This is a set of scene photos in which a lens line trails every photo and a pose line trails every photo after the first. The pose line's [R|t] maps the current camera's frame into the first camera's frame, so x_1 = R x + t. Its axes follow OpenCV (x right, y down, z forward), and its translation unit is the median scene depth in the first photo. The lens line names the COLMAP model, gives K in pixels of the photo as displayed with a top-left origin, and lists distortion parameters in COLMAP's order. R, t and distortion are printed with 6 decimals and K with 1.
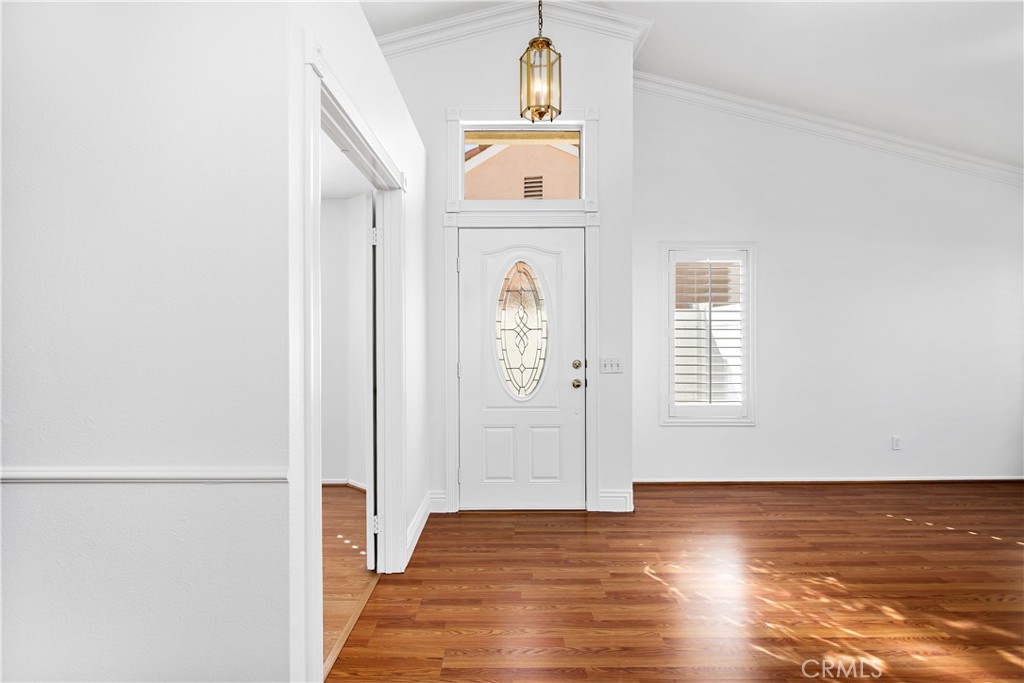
lens RADIAL K [[531.9, 0, 508.8], [0, 531.9, 340.1], [0, 0, 1]] dist [0.000789, 0.001073]
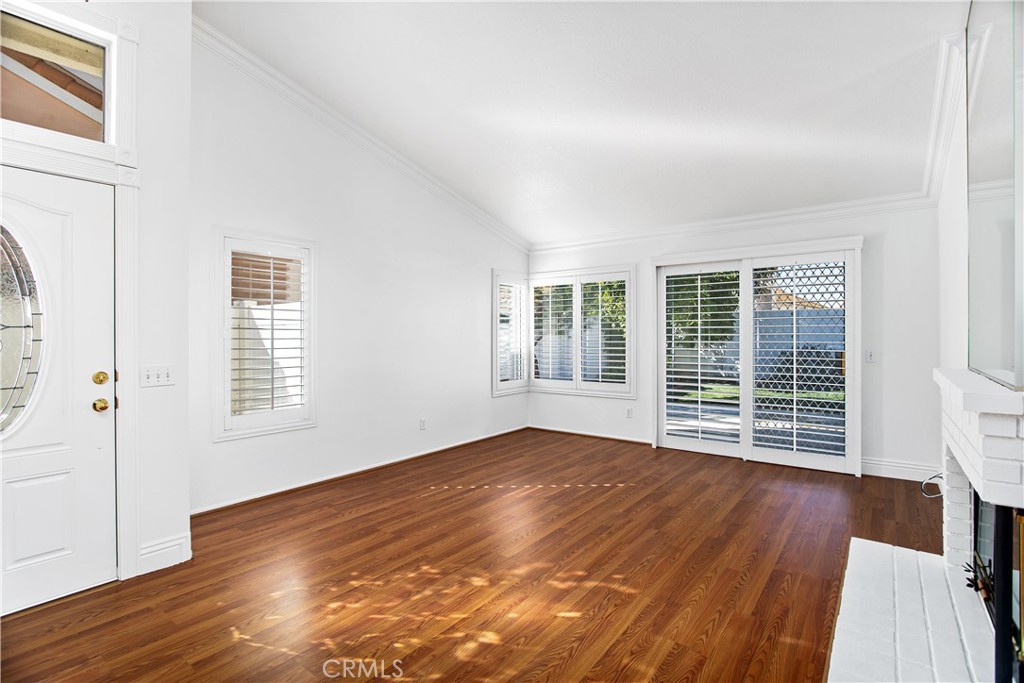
lens RADIAL K [[492.7, 0, 510.0], [0, 492.7, 335.2], [0, 0, 1]] dist [-0.013343, 0.000619]
pose [[0.607235, -0.000010, 0.794523, -0.055398], [0.002394, 0.999995, -0.001817, -0.007751], [-0.794519, 0.003005, 0.607232, 0.183264]]
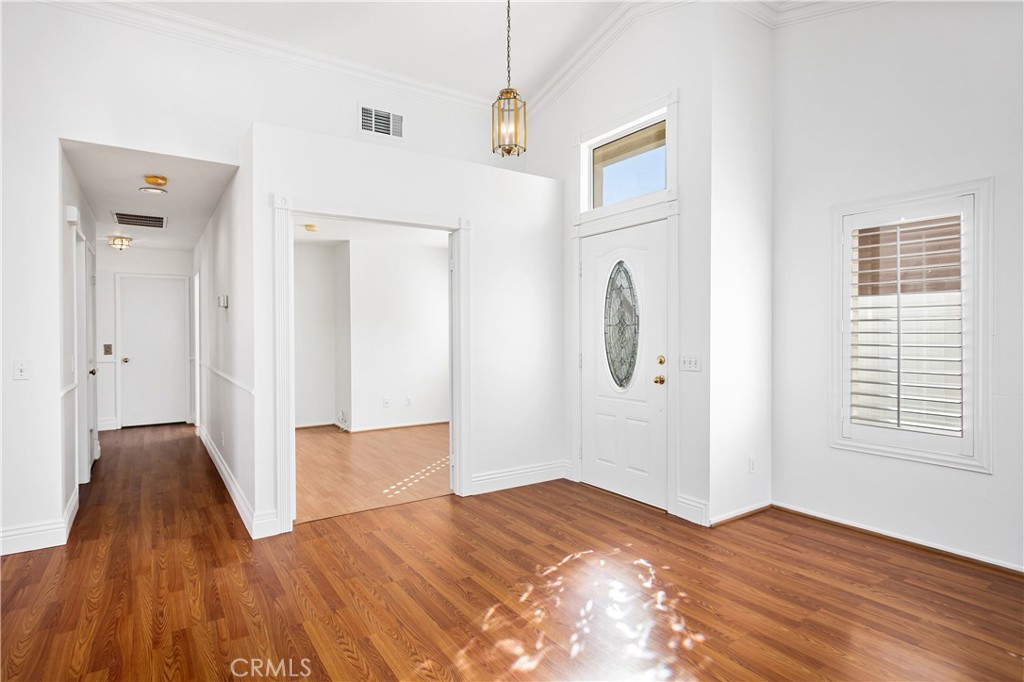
lens RADIAL K [[531.9, 0, 508.8], [0, 531.9, 339.6], [0, 0, 1]] dist [0.000789, 0.001073]
pose [[0.564515, 0.009386, -0.825369, 0.779790], [-0.000297, 0.999938, 0.011168, -0.002403], [0.825423, -0.006059, 0.564483, 0.221544]]
